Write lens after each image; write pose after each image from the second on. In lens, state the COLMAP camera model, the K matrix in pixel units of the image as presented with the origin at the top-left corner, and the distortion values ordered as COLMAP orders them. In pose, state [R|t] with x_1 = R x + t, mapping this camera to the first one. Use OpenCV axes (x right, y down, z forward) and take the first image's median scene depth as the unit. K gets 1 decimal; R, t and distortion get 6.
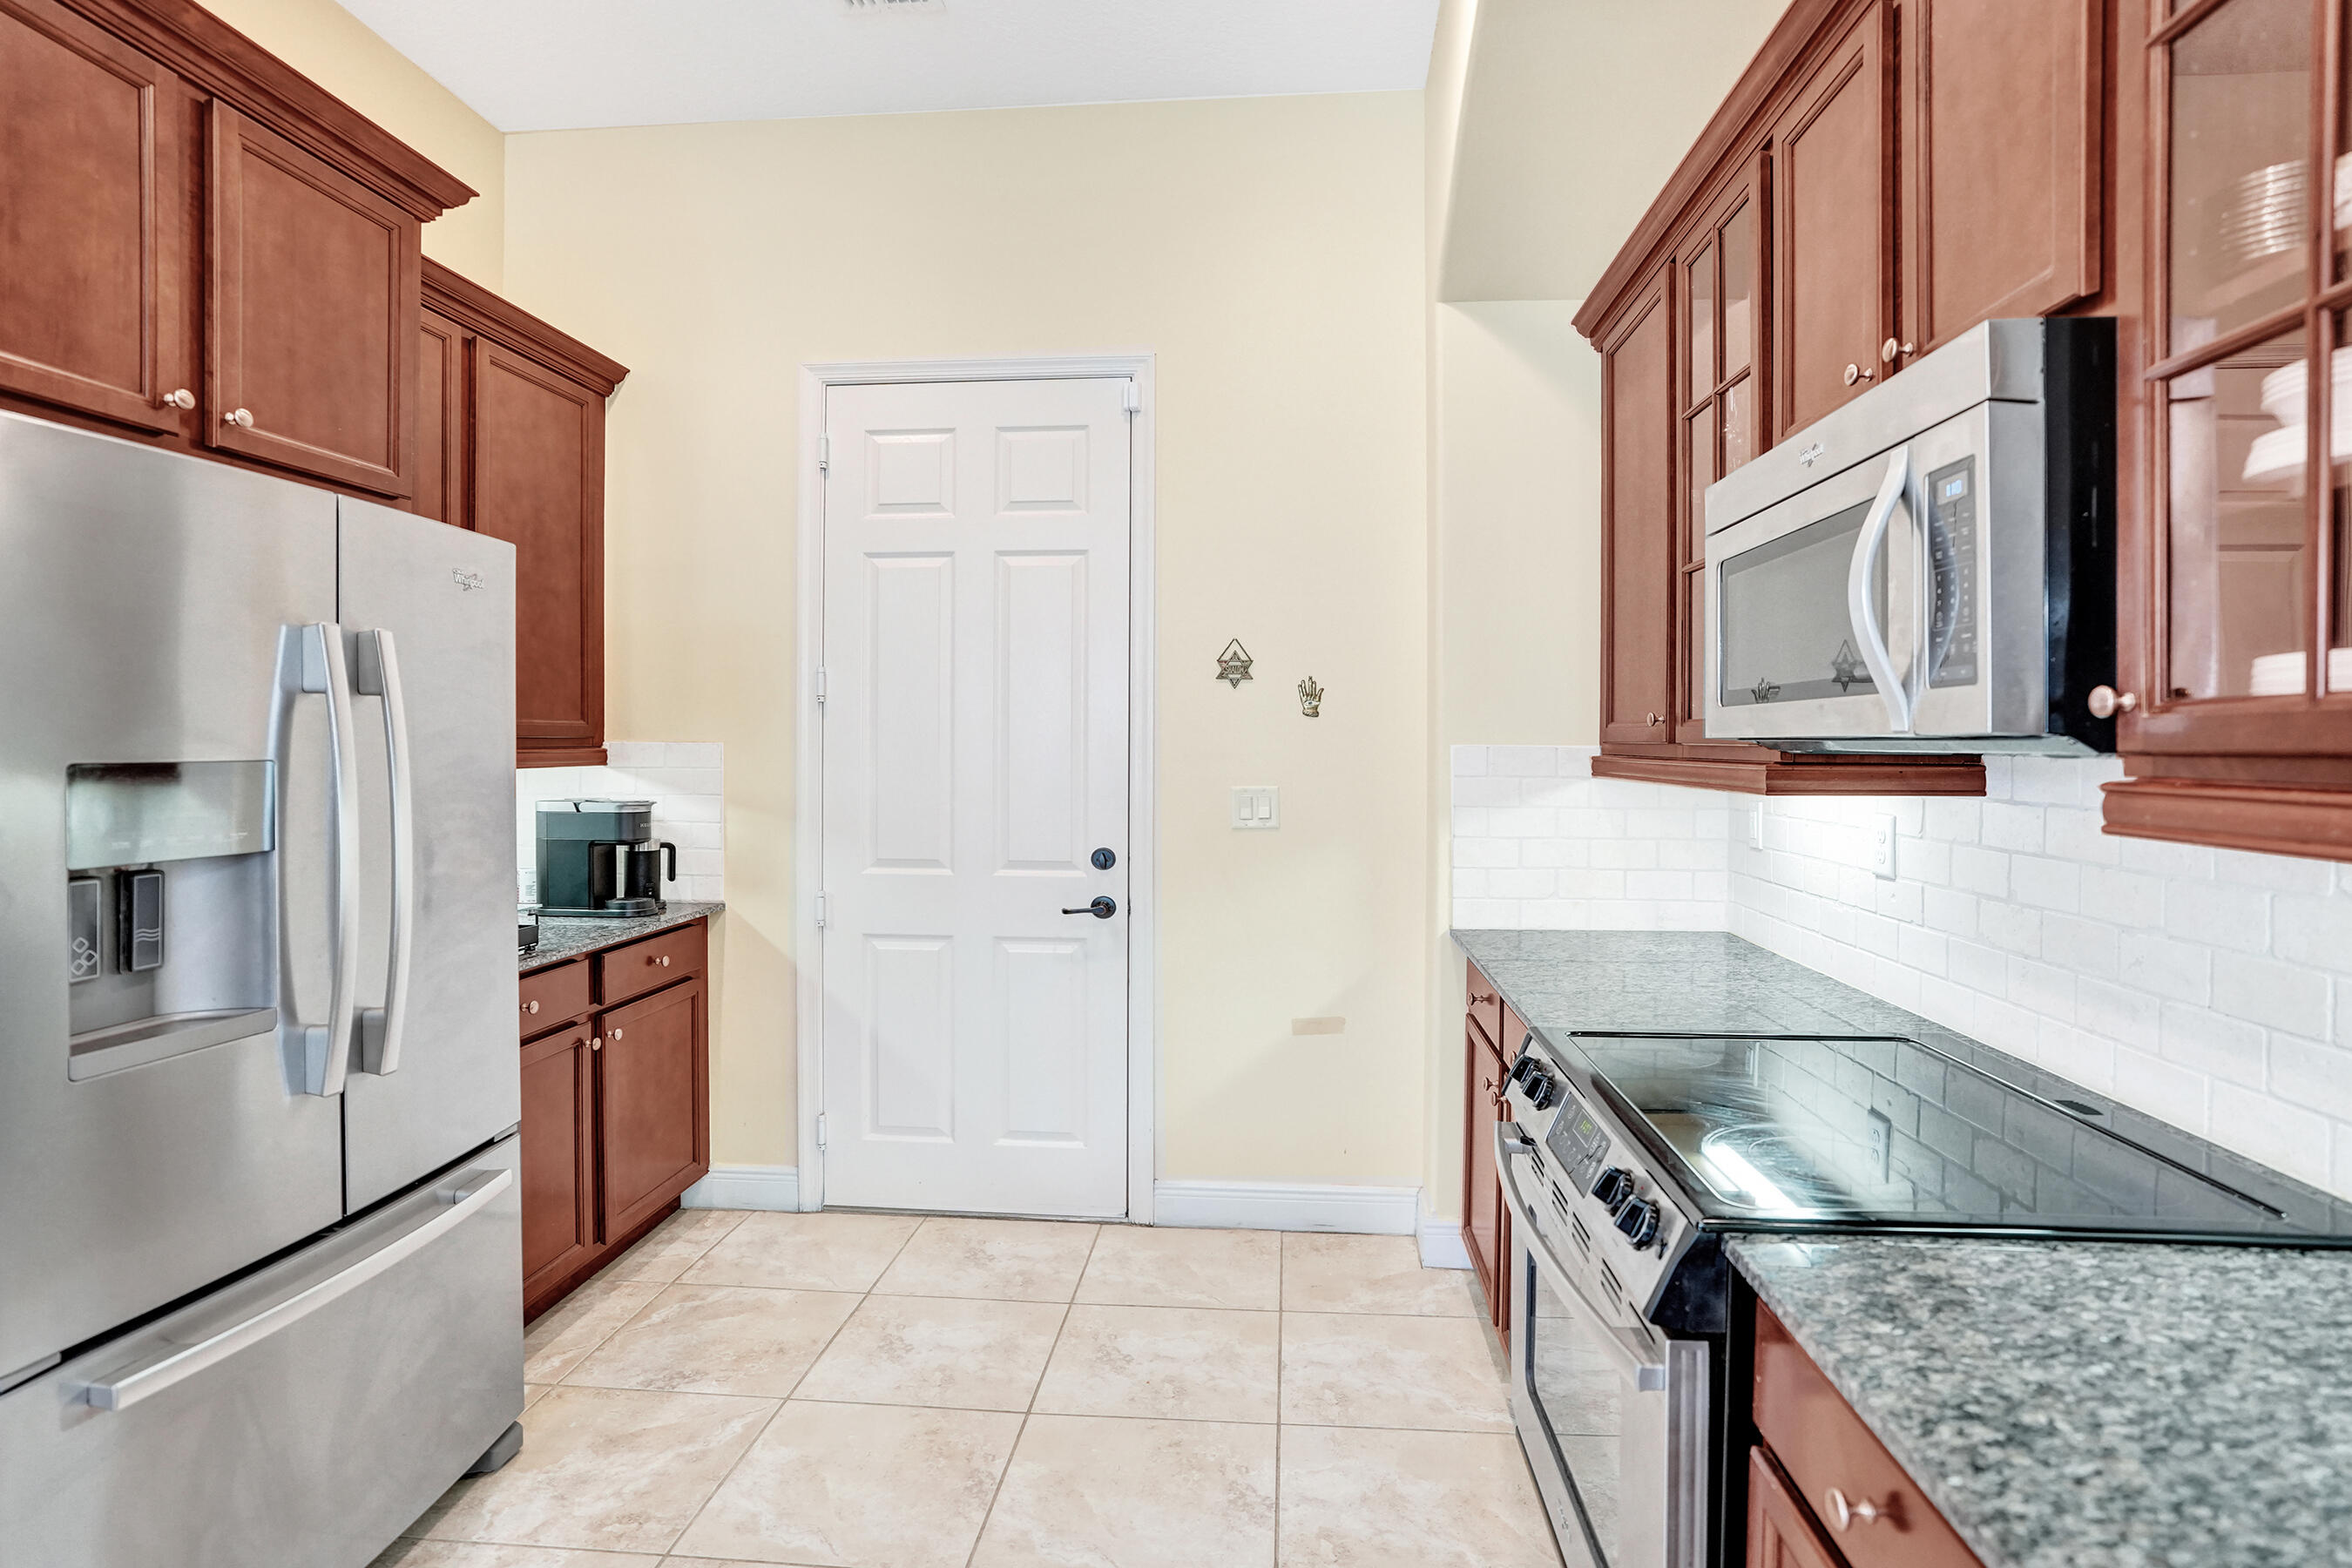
lens RADIAL K [[1253.0, 0, 1186.9], [0, 1253.0, 747.6], [0, 0, 1]] dist [-0.060557, 0.033567]
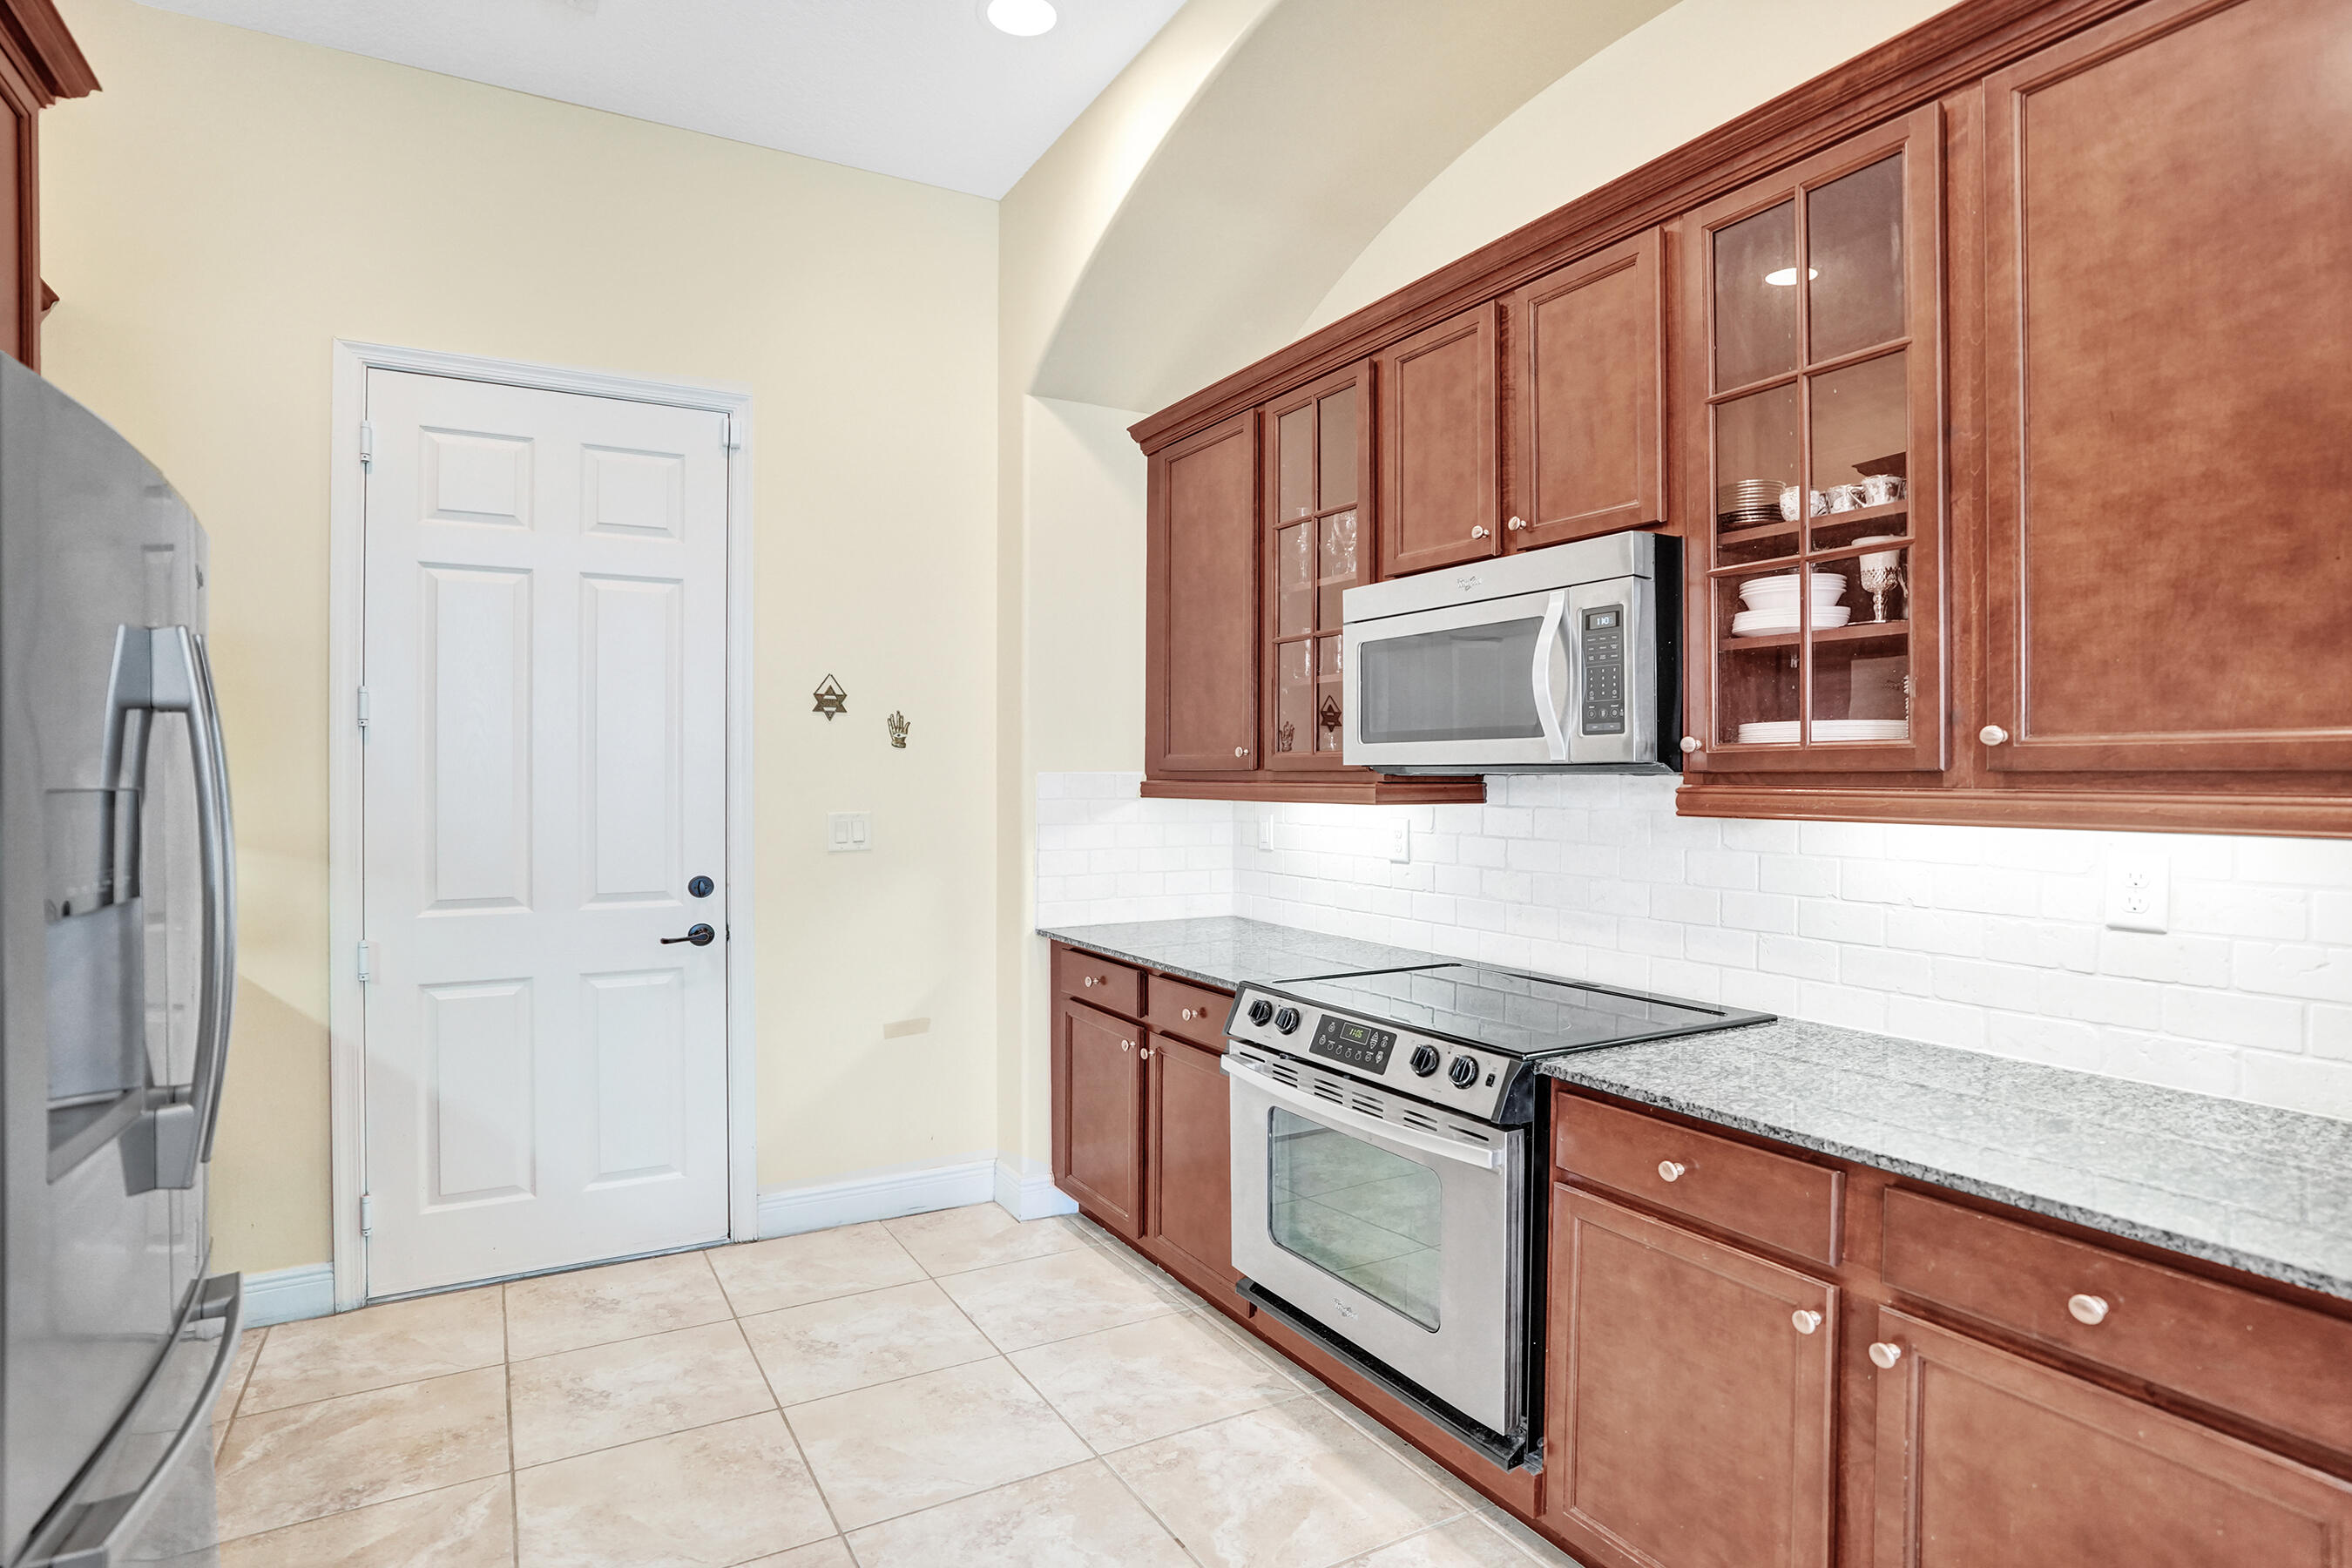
lens RADIAL K [[1246.4, 0, 1176.5], [0, 1246.4, 773.2], [0, 0, 1]] dist [-0.059346, 0.034396]
pose [[0.825304, -0.002916, 0.564681, -0.347722], [0.005507, 0.999981, -0.002885, 0.002652], [-0.564662, 0.005491, 0.825304, -0.043503]]
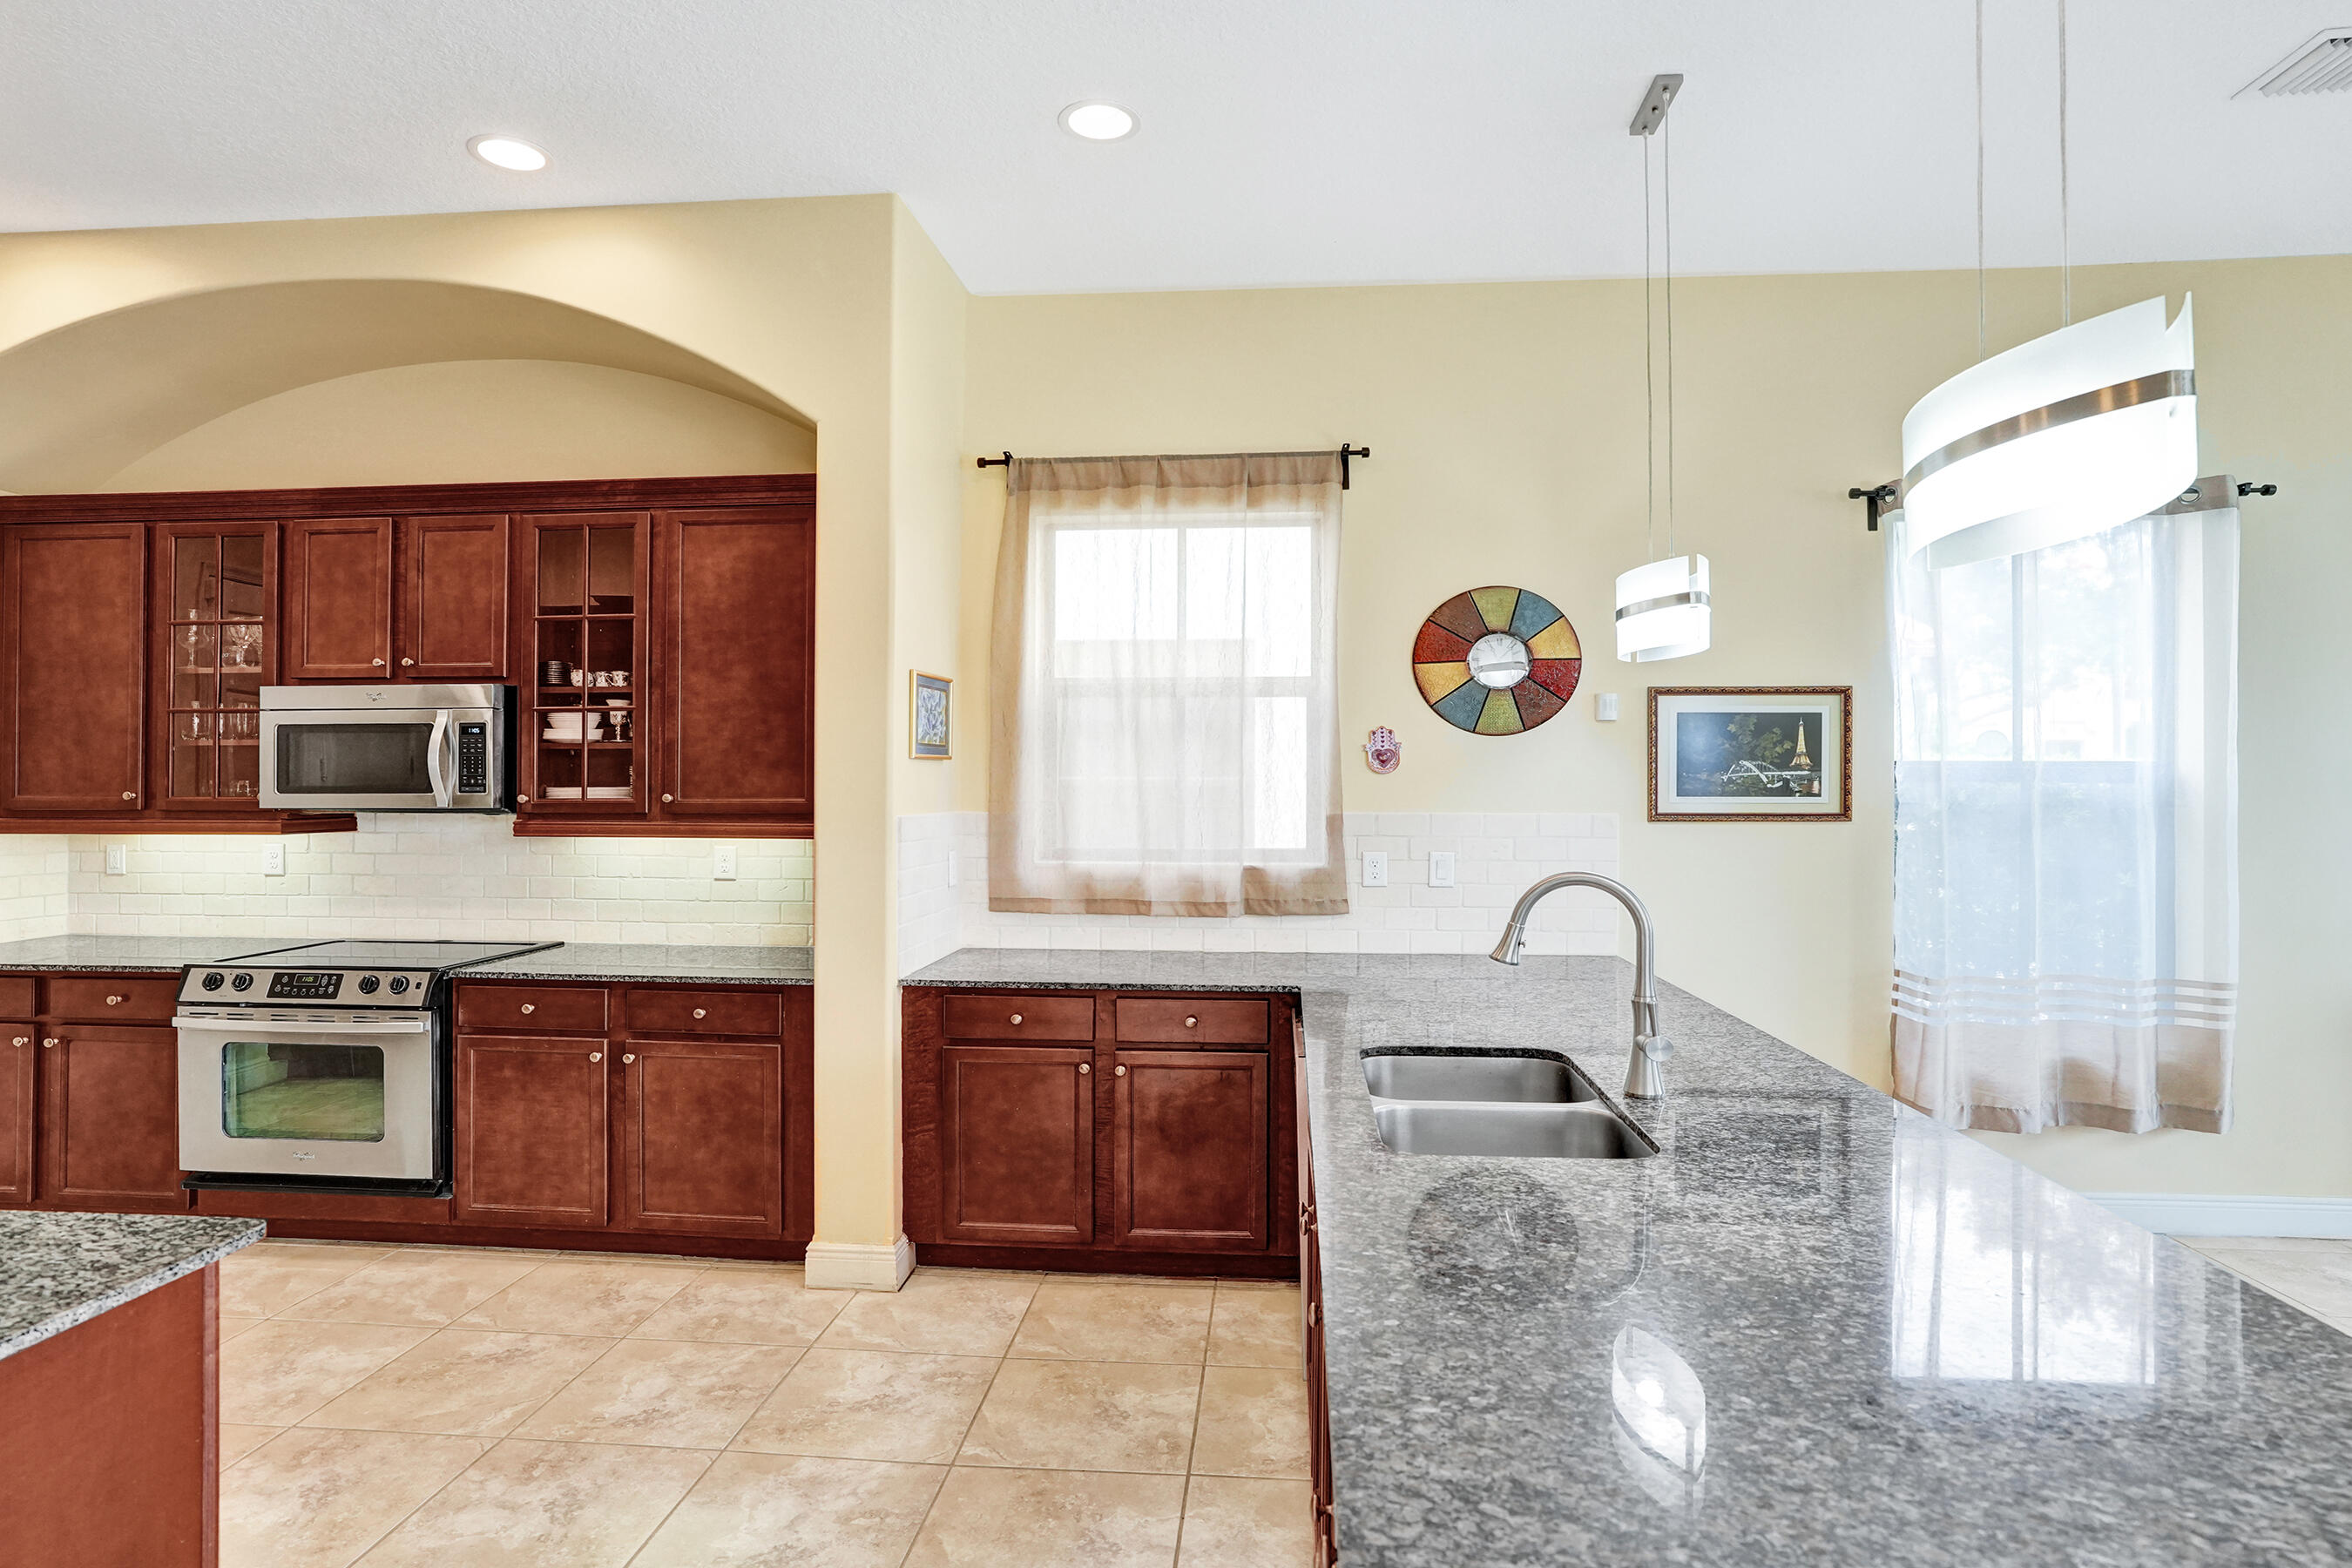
lens RADIAL K [[1267.4, 0, 1179.0], [0, 1267.4, 777.8], [0, 0, 1]] dist [-0.061273, 0.035800]
pose [[0.000142, 0.002237, 0.999997, -1.030908], [0.005265, 0.999984, -0.002238, -0.028757], [-0.999986, 0.005265, 0.000130, -0.325654]]
